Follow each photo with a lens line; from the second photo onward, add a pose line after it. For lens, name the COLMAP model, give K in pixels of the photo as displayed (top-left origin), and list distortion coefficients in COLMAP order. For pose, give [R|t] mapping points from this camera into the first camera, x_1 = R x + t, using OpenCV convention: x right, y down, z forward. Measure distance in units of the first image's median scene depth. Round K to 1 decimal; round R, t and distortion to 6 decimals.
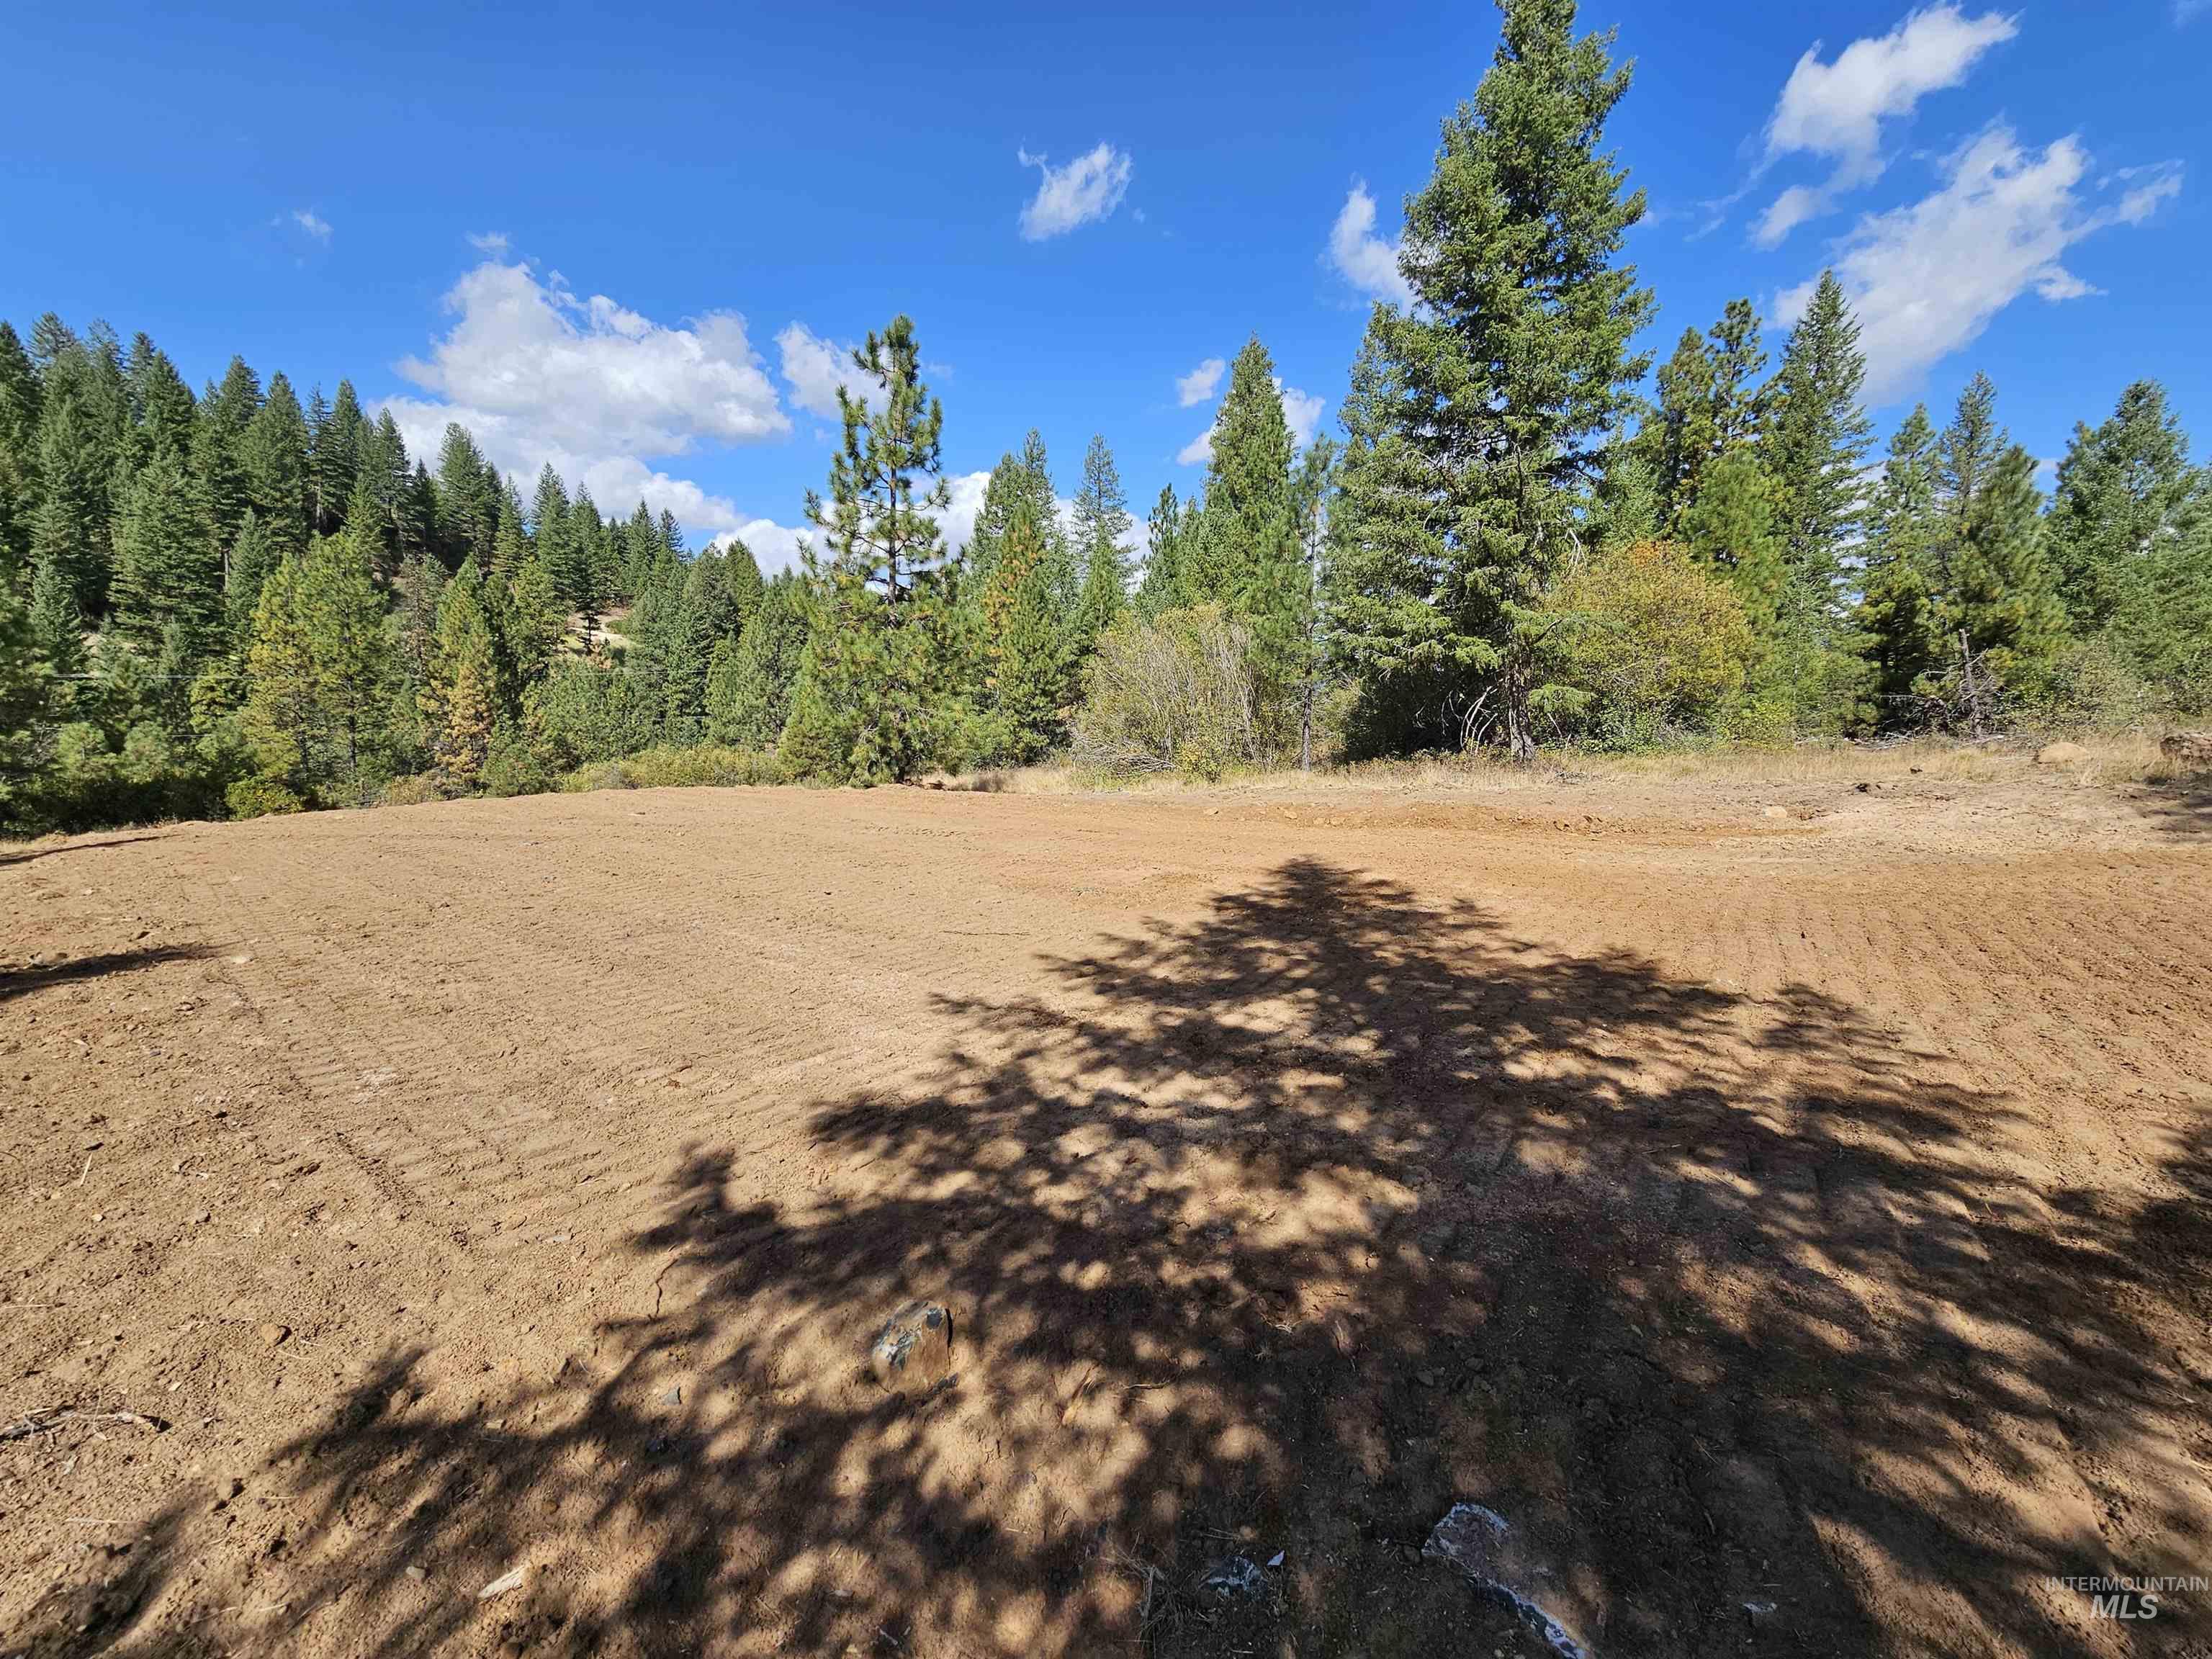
lens RADIAL K [[905.3, 0, 1106.0], [0, 905.3, 829.5], [0, 0, 1]] dist [-0.002531, -0.000610]
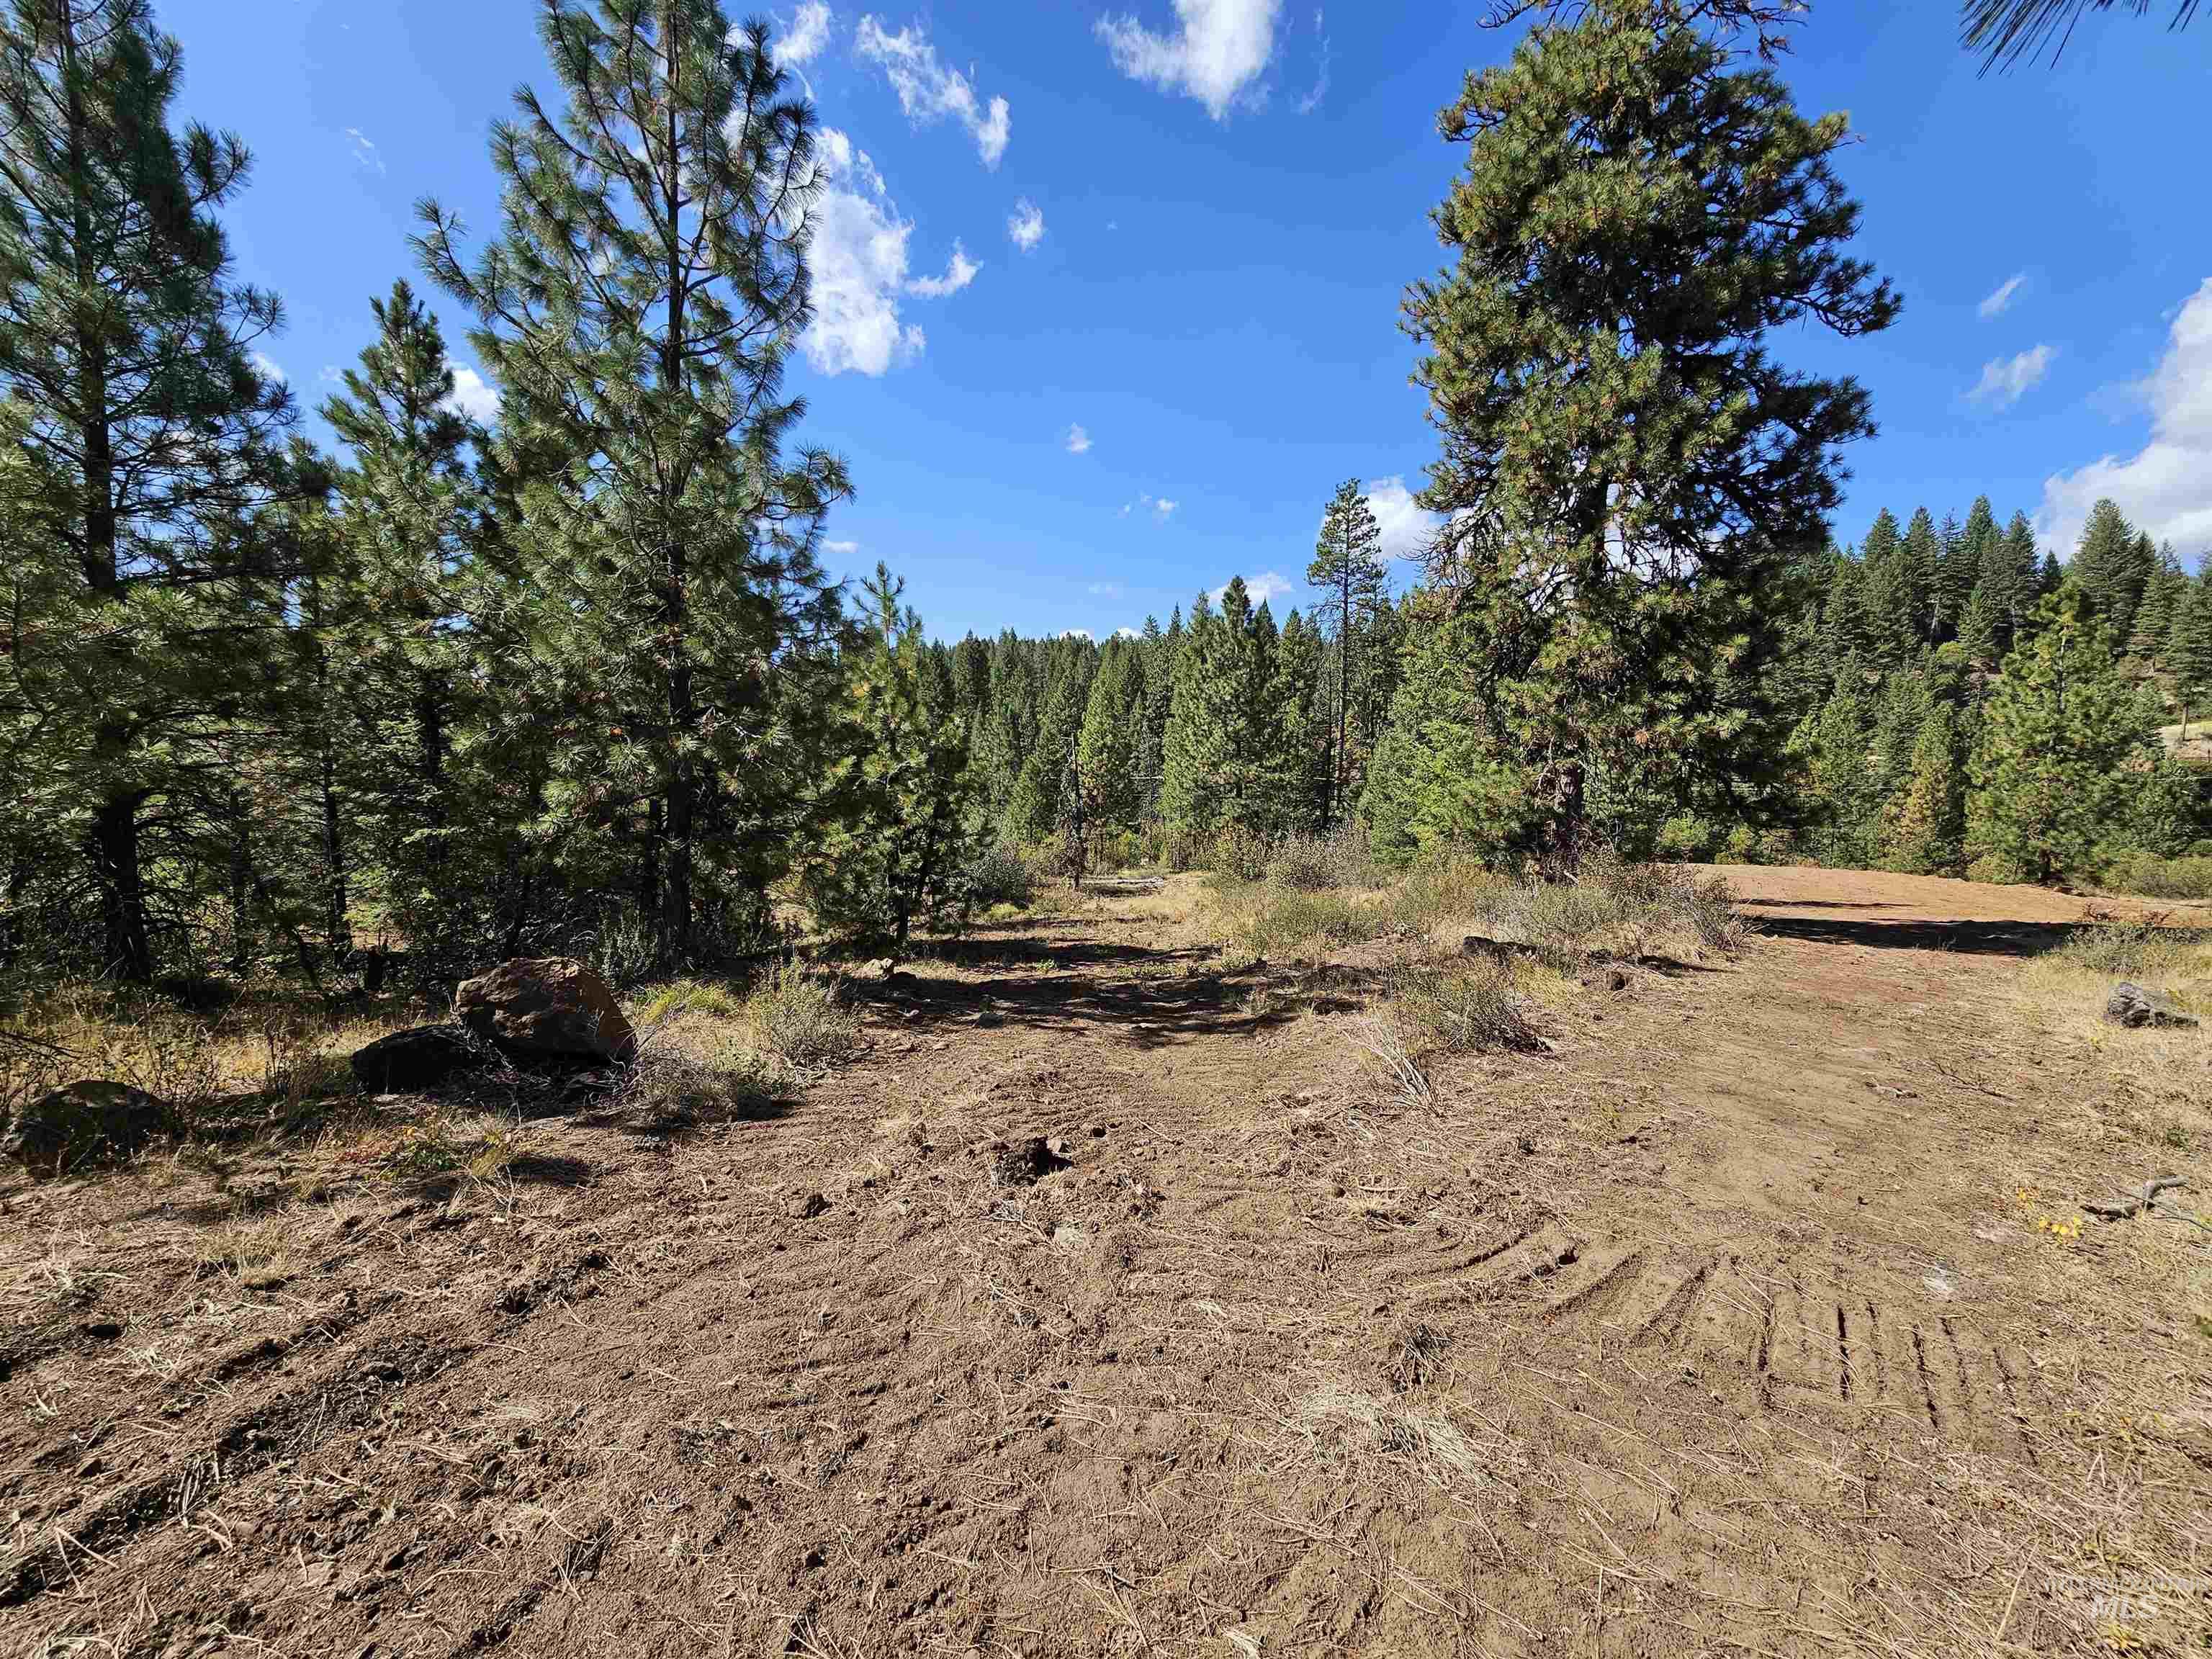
lens RADIAL K [[905.3, 0, 1106.0], [0, 905.3, 829.5], [0, 0, 1]] dist [-0.002531, -0.000610]
pose [[0.097021, 0.048610, -0.994095, 0.146128], [-0.137782, 0.989846, 0.034956, 0.001266], [0.985699, 0.133576, 0.102734, -0.087060]]
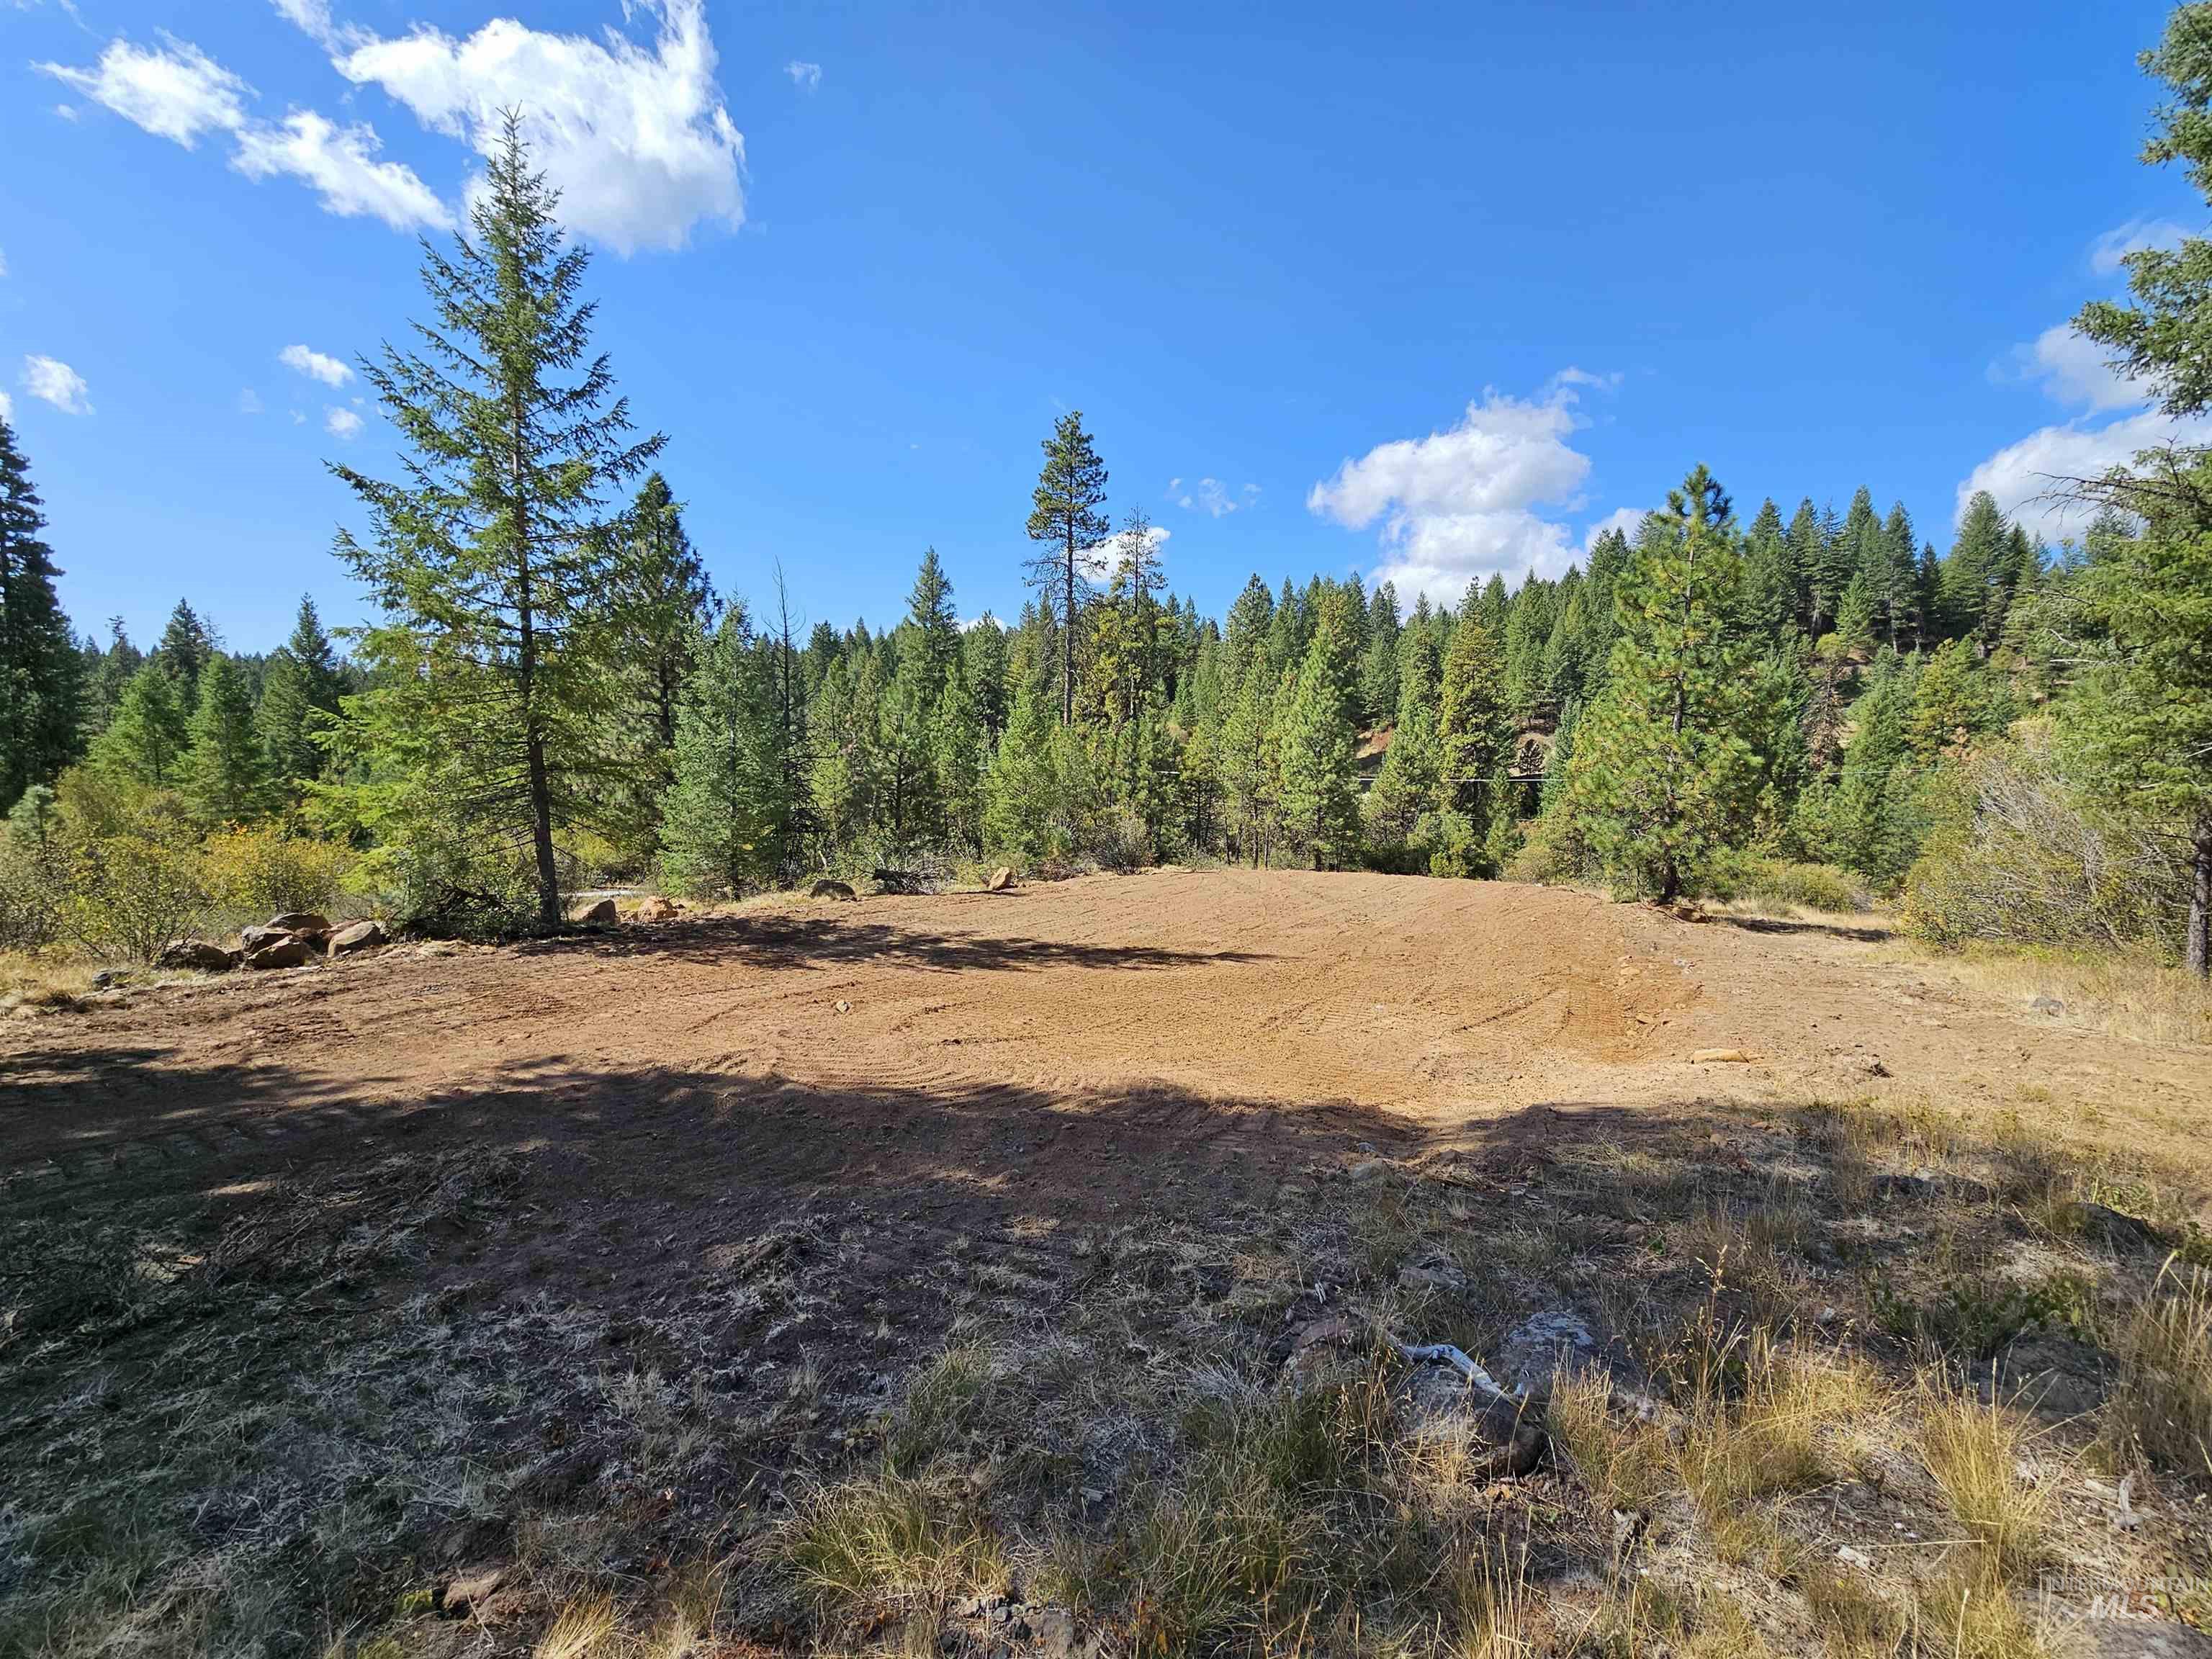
lens RADIAL K [[905.3, 0, 1106.0], [0, 905.3, 829.5], [0, 0, 1]] dist [-0.002531, -0.000610]
pose [[0.144221, 0.051286, -0.988216, 0.094053], [-0.138698, 0.989845, 0.031129, -0.011543], [0.979777, 0.132574, 0.149870, 0.029760]]
